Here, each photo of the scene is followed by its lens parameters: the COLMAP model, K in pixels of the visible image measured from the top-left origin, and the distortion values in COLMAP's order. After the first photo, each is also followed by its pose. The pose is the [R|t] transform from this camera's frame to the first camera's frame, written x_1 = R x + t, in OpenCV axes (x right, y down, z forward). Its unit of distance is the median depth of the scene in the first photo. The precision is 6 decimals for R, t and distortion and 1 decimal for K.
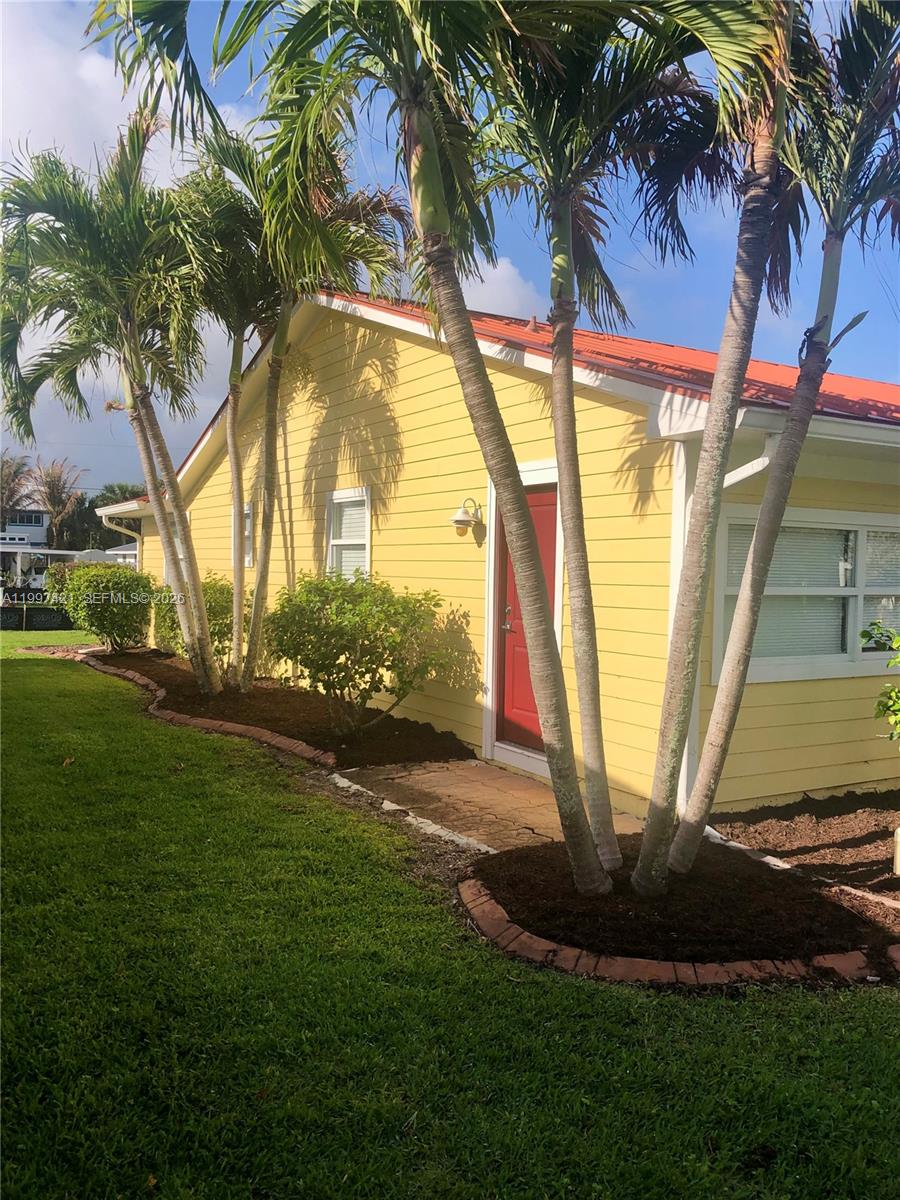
lens RADIAL K [[993.0, 0, 461.5], [0, 993.0, 601.5], [0, 0, 1]] dist [0.007877, 0.023854]
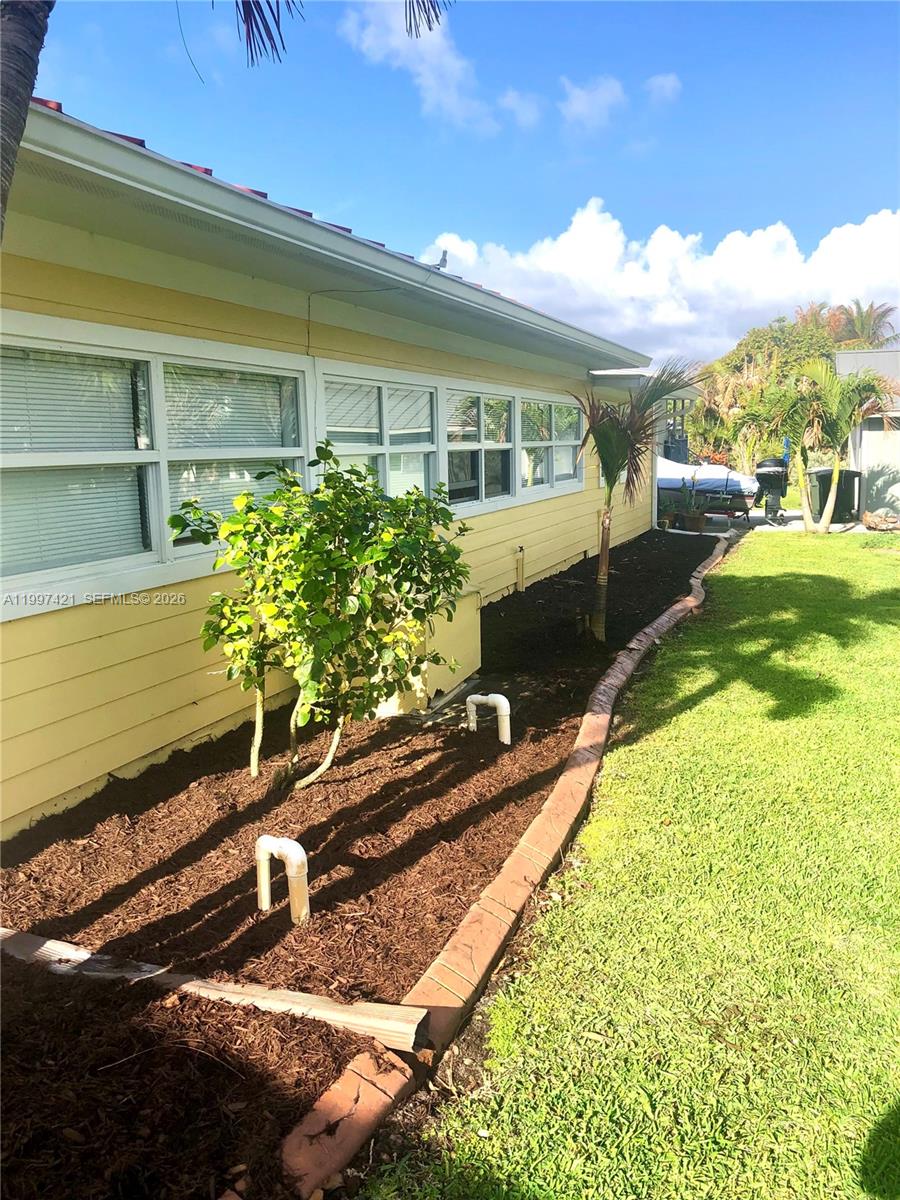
lens RADIAL K [[993.0, 0, 460.0], [0, 993.0, 595.4], [0, 0, 1]] dist [0.007877, 0.023854]
pose [[0.781165, -0.128686, 0.610919, 0.156553], [0.056421, 0.989074, 0.136198, 0.003360], [-0.621770, -0.071925, 0.779890, 0.398068]]
